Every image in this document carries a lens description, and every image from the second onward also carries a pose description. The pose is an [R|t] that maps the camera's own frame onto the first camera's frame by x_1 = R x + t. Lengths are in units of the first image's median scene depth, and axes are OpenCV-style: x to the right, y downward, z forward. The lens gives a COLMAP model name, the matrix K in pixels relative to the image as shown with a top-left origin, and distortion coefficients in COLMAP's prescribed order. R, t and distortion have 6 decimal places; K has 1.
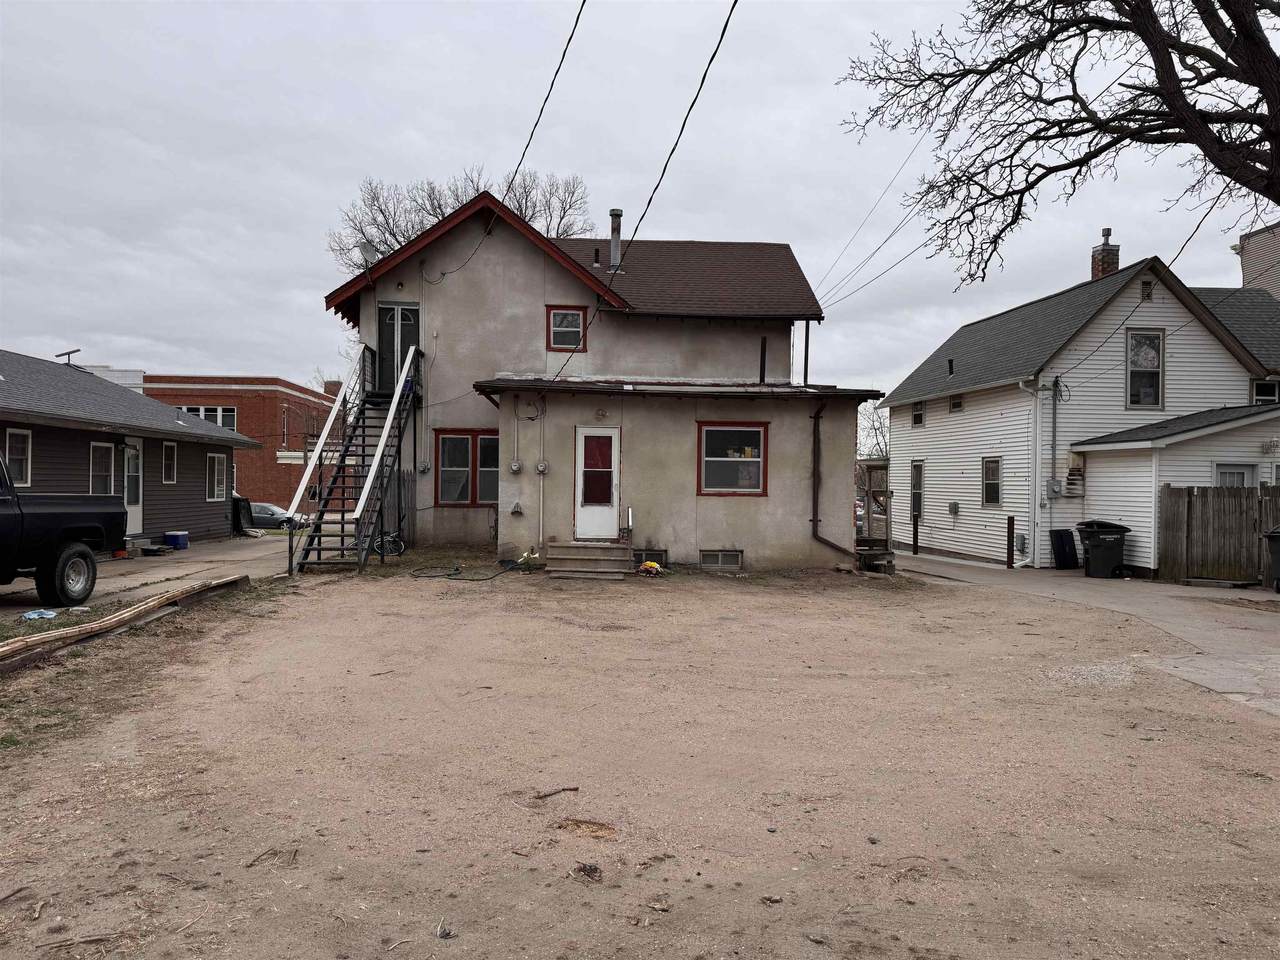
lens RADIAL K [[915.9, 0, 640.0], [0, 915.9, 480.0], [0, 0, 1]] dist [0.064081, -0.118507]
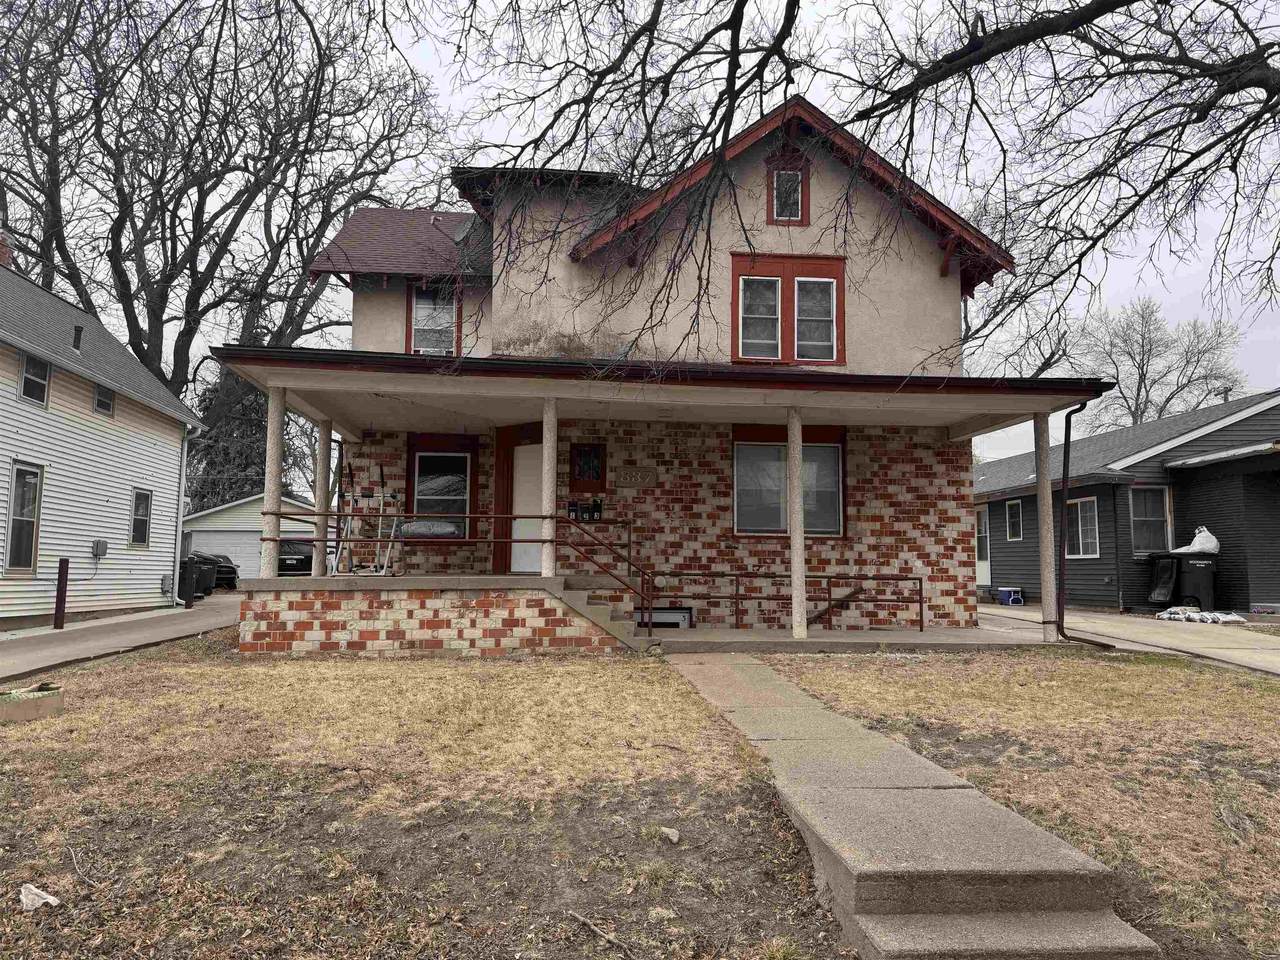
lens RADIAL K [[940.2, 0, 640.0], [0, 940.2, 480.0], [0, 0, 1]] dist [0.203889, -0.472151]
pose [[-0.999805, -0.019361, -0.003879, -0.087502], [-0.018887, 0.994998, -0.098092, 0.050240], [0.005759, -0.097999, -0.995170, 2.082389]]
